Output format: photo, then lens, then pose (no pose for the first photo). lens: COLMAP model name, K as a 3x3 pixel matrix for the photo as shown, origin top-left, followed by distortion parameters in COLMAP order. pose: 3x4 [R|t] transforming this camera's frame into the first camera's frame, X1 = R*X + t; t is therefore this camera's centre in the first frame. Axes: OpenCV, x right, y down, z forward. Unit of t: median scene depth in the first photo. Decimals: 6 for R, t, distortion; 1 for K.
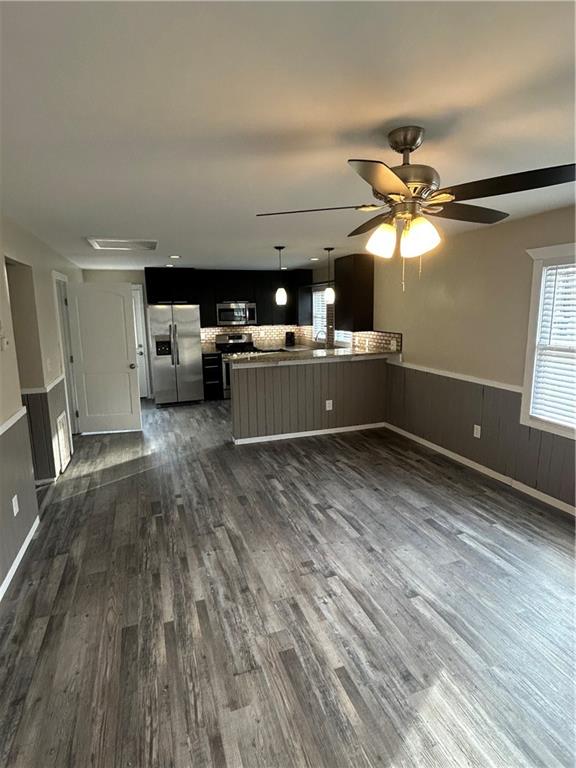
lens RADIAL K [[411.4, 0, 289.7], [0, 411.4, 382.1], [0, 0, 1]] dist [-0.012333, 0.002088]
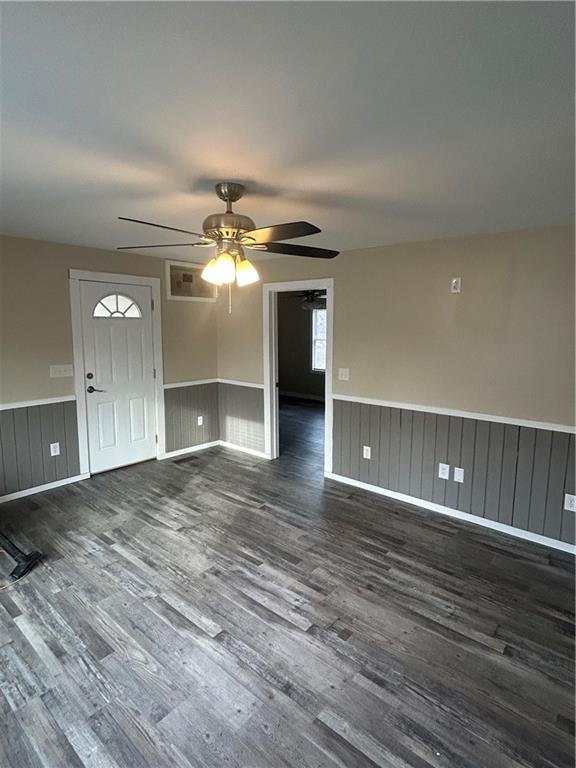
lens RADIAL K [[411.4, 0, 282.9], [0, 411.4, 380.0], [0, 0, 1]] dist [-0.012333, 0.002088]
pose [[-0.869524, 0.081503, -0.487119, 0.482154], [-0.083128, 0.948067, 0.307014, -0.268363], [0.486845, 0.307450, -0.817592, 1.369148]]
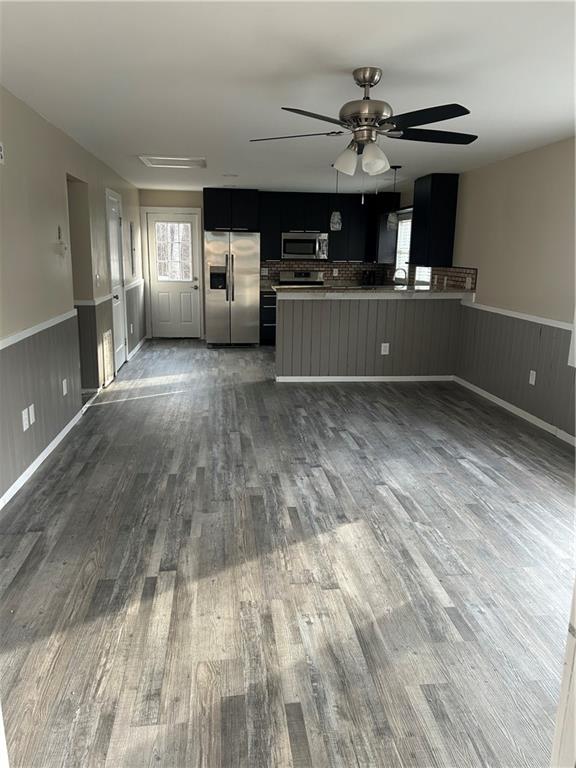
lens RADIAL K [[573.8, 0, 285.6], [0, 573.8, 383.3], [0, 0, 1]] dist [0.053567, -0.037788]
pose [[0.973054, 0.081865, -0.215557, 0.302616], [-0.071888, 0.995964, 0.053739, 0.150172], [0.219086, -0.036795, 0.975011, -0.479026]]
